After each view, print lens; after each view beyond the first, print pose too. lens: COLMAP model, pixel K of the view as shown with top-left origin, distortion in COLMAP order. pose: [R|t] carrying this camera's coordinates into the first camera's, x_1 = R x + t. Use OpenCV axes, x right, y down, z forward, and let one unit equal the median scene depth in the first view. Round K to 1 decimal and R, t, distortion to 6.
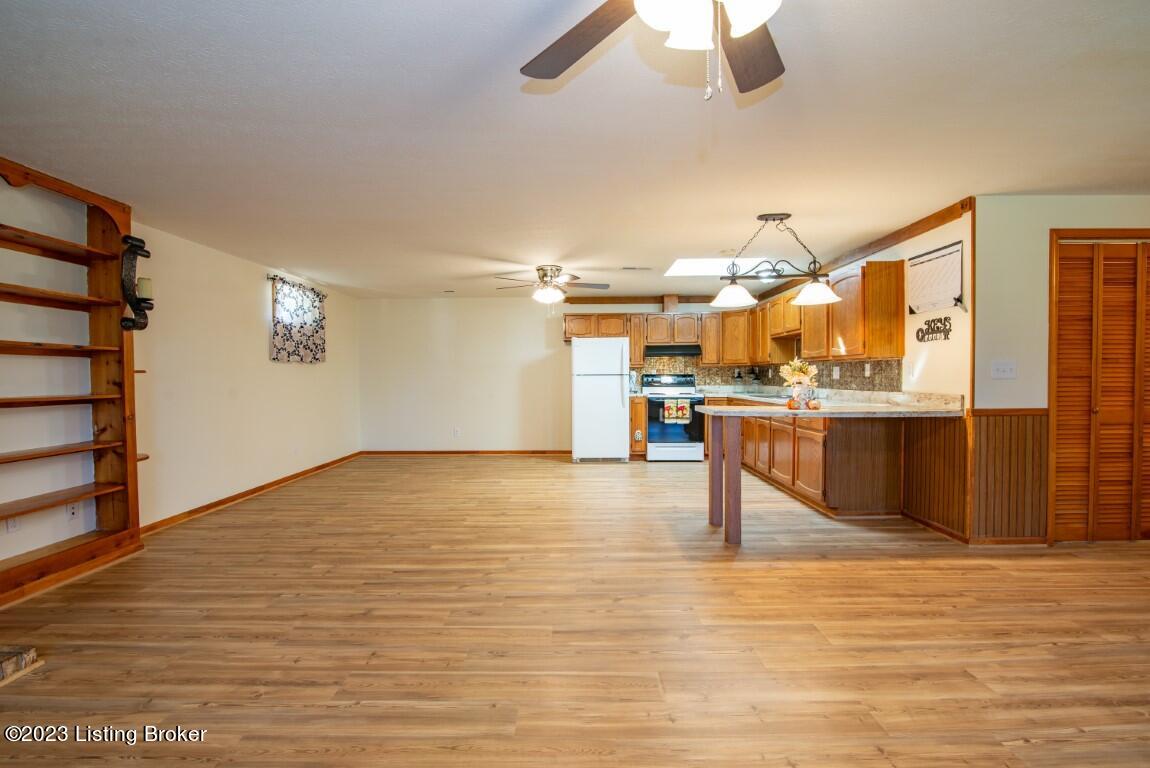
lens RADIAL K [[531.3, 0, 573.9], [0, 531.3, 385.3], [0, 0, 1]] dist [-0.013021, 0.000951]
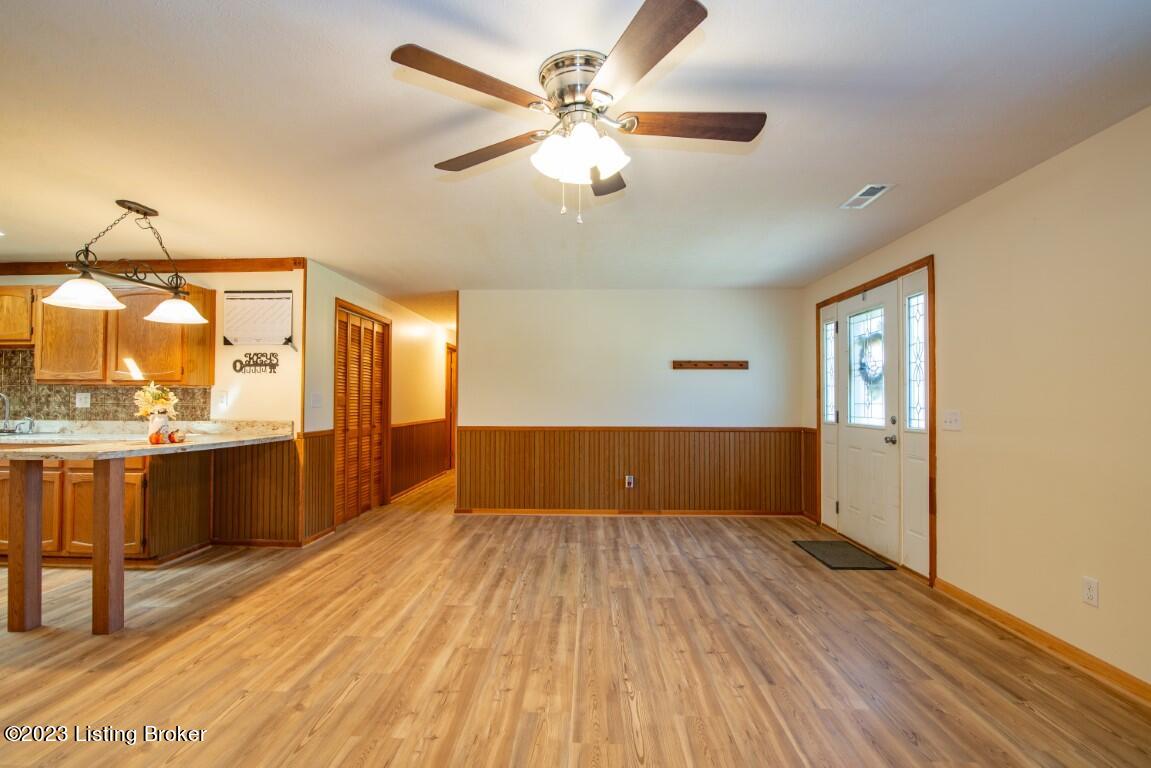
lens RADIAL K [[531.8, 0, 573.3], [0, 531.8, 391.0], [0, 0, 1]] dist [-0.013021, 0.000951]
pose [[0.024744, 0.028328, 0.999292, -0.426690], [0.013277, 0.999501, -0.028662, -0.006816], [-0.999606, 0.013977, 0.024356, 0.341731]]
